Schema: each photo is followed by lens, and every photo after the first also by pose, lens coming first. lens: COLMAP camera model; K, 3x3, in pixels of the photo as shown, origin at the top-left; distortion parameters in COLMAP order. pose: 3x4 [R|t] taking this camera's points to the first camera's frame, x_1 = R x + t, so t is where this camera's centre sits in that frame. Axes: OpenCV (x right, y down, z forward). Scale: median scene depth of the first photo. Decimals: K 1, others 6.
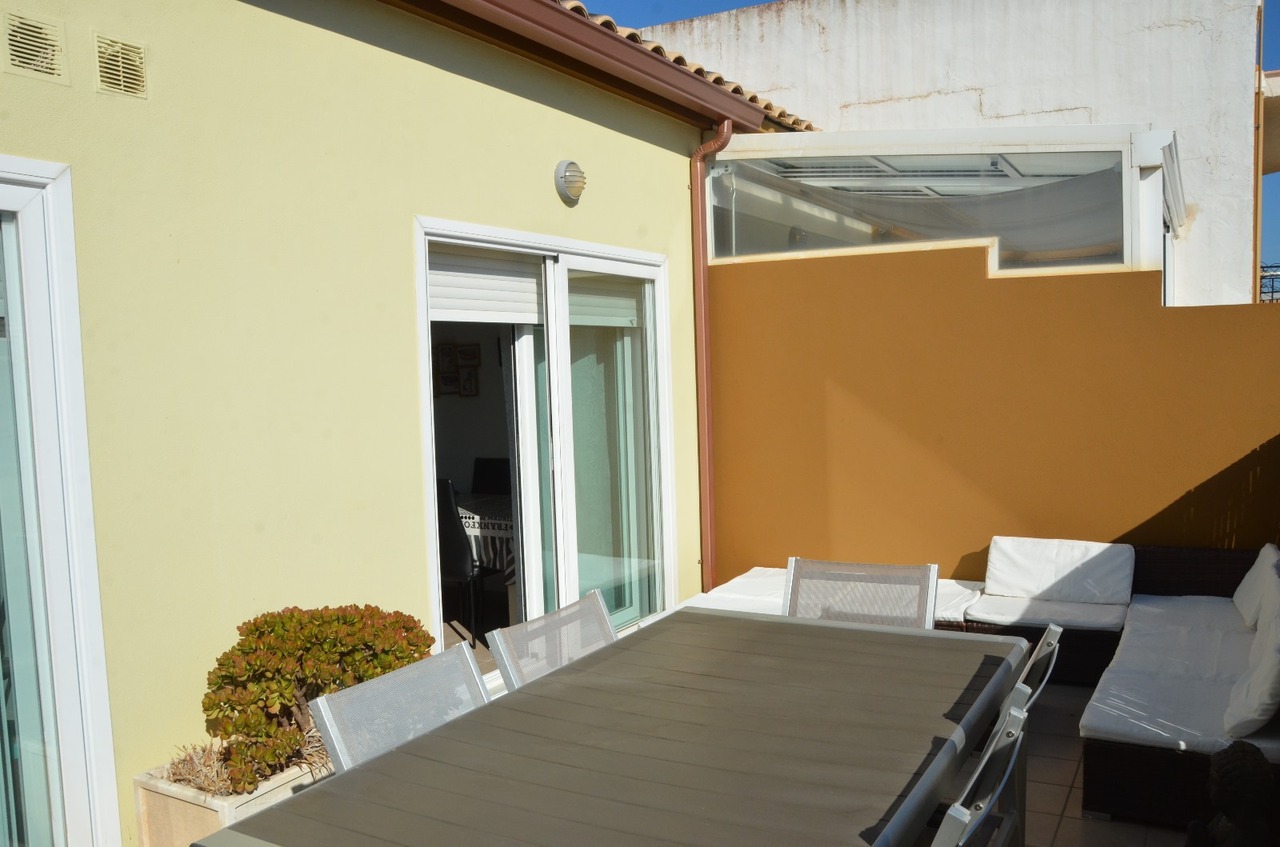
lens RADIAL K [[1064.4, 0, 636.7], [0, 1064.4, 446.9], [0, 0, 1]] dist [-0.137496, 0.146927]
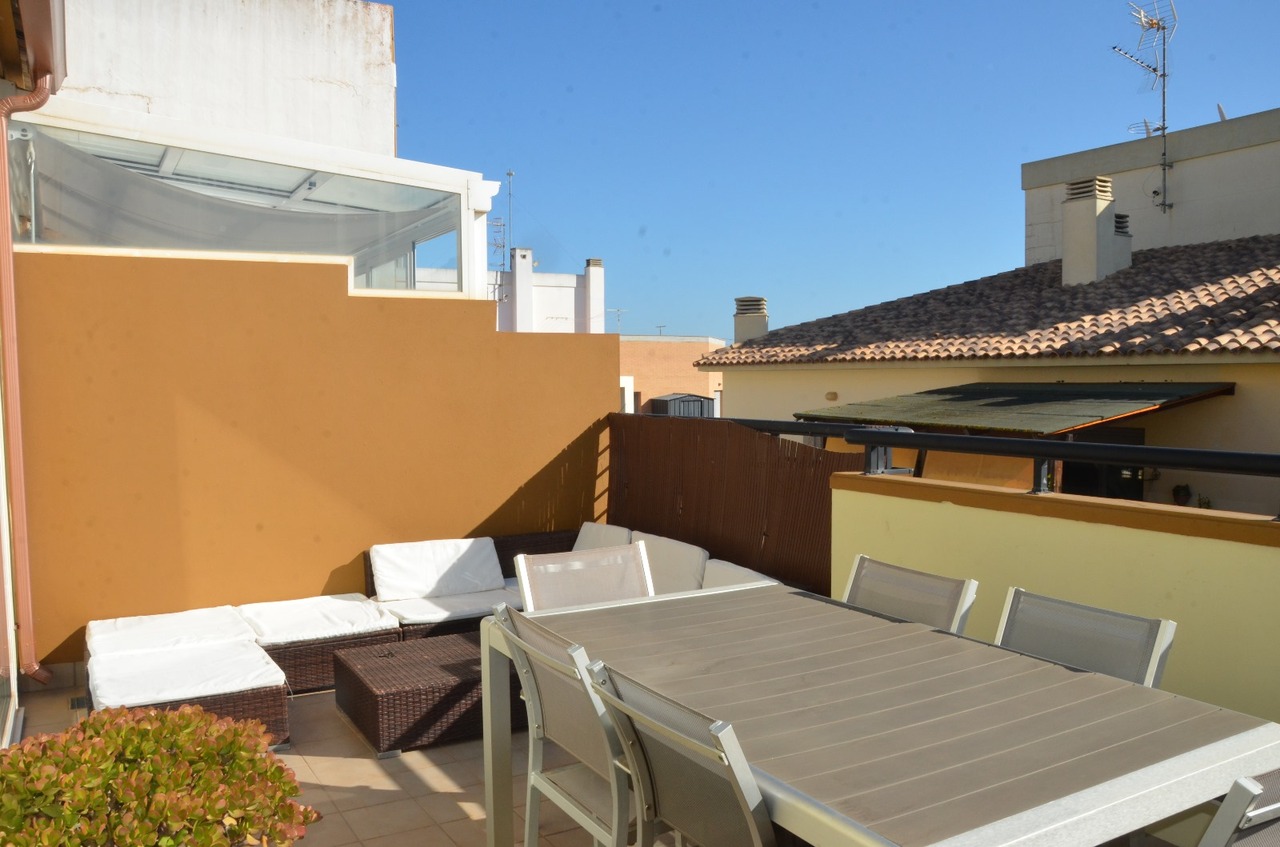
lens RADIAL K [[1064.4, 0, 636.7], [0, 1064.4, 446.9], [0, 0, 1]] dist [-0.137496, 0.146927]
pose [[0.505610, -0.030460, 0.862224, -0.435743], [0.064173, 0.997936, -0.002377, 0.007865], [-0.860372, 0.056533, 0.506521, 0.257426]]
